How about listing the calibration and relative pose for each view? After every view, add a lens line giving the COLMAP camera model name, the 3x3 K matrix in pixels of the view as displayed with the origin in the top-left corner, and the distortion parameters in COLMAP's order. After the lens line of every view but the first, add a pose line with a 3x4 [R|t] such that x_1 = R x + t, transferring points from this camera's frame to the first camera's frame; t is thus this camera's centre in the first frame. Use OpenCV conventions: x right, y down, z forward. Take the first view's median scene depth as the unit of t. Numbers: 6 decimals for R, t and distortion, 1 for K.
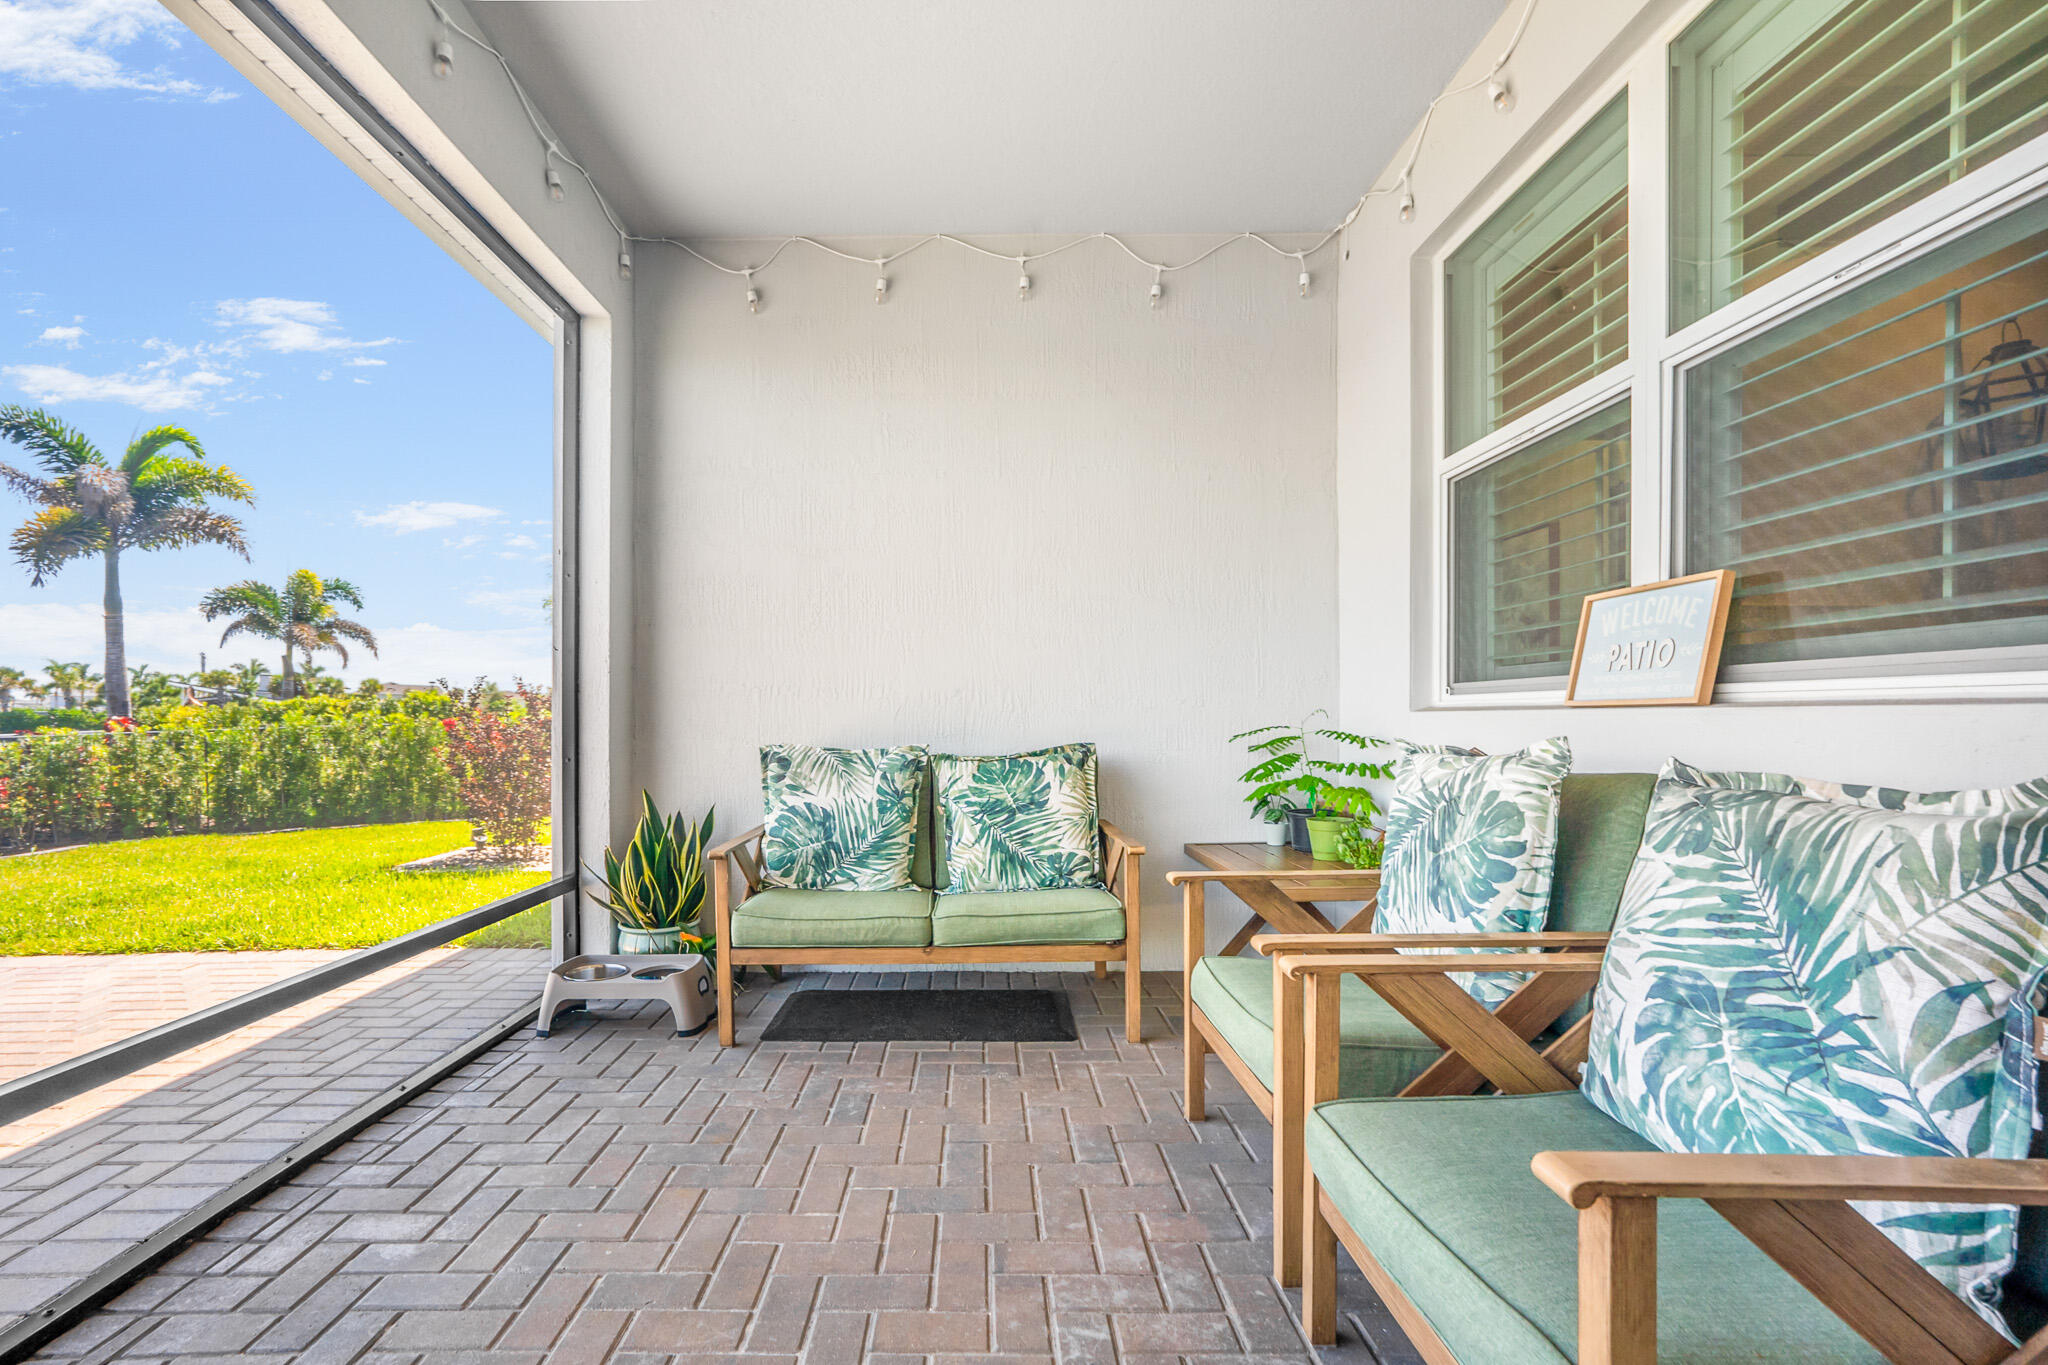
lens RADIAL K [[894.4, 0, 992.1], [0, 894.4, 715.9], [0, 0, 1]] dist [-0.016789, 0.006230]
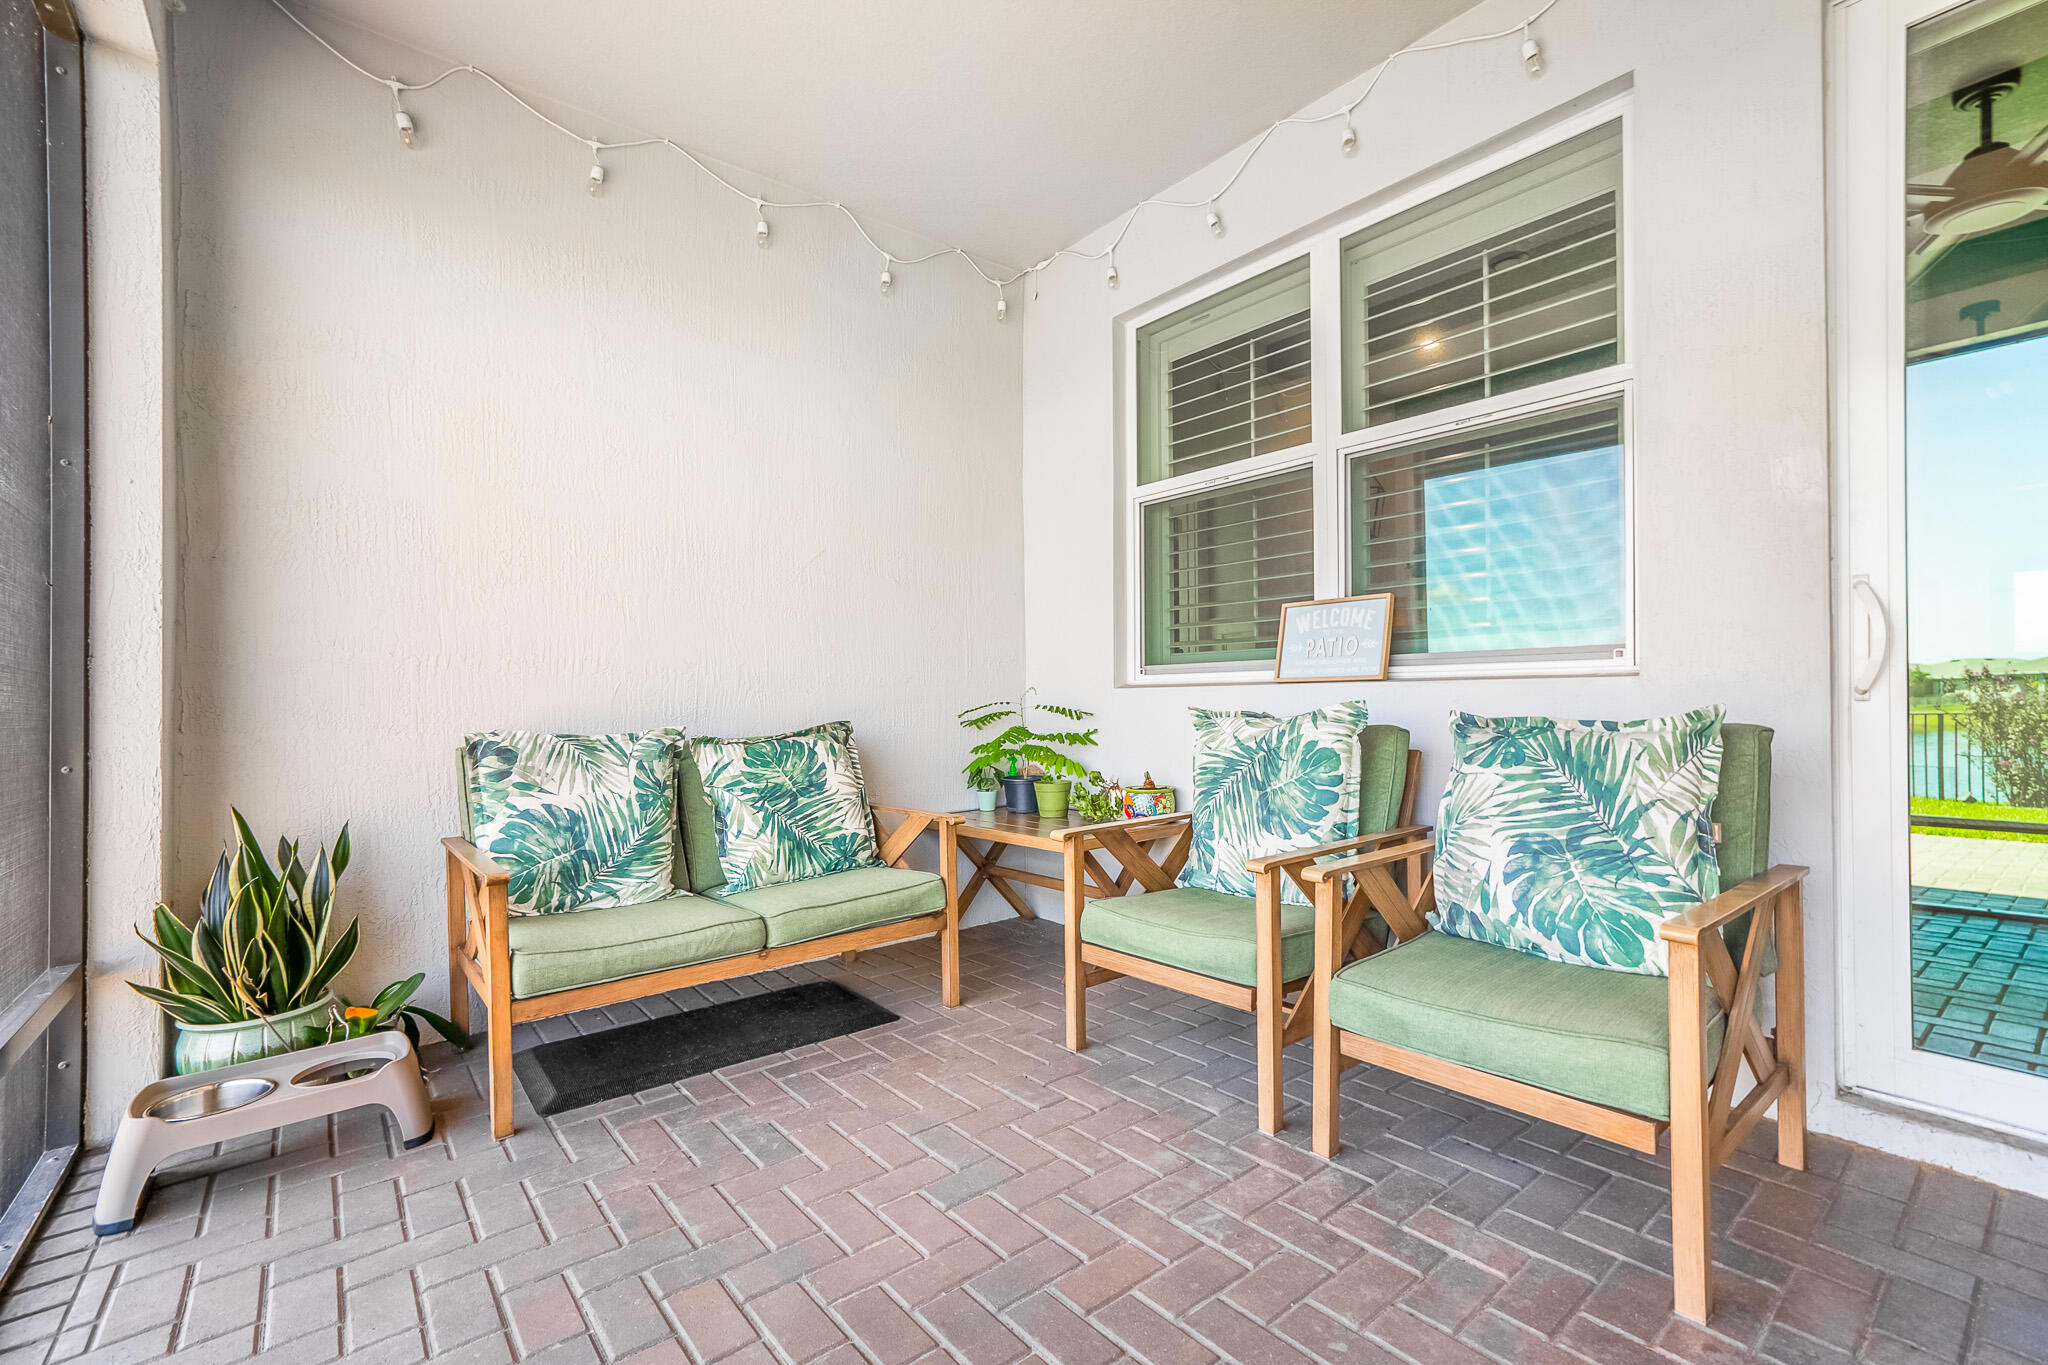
lens RADIAL K [[894.4, 0, 1065.3], [0, 894.4, 690.4], [0, 0, 1]] dist [-0.016789, 0.006230]
pose [[0.758278, -0.000044, 0.651931, -0.427358], [0.008806, 0.999909, -0.010175, 0.010906], [-0.651872, 0.013457, 0.758210, 0.128382]]
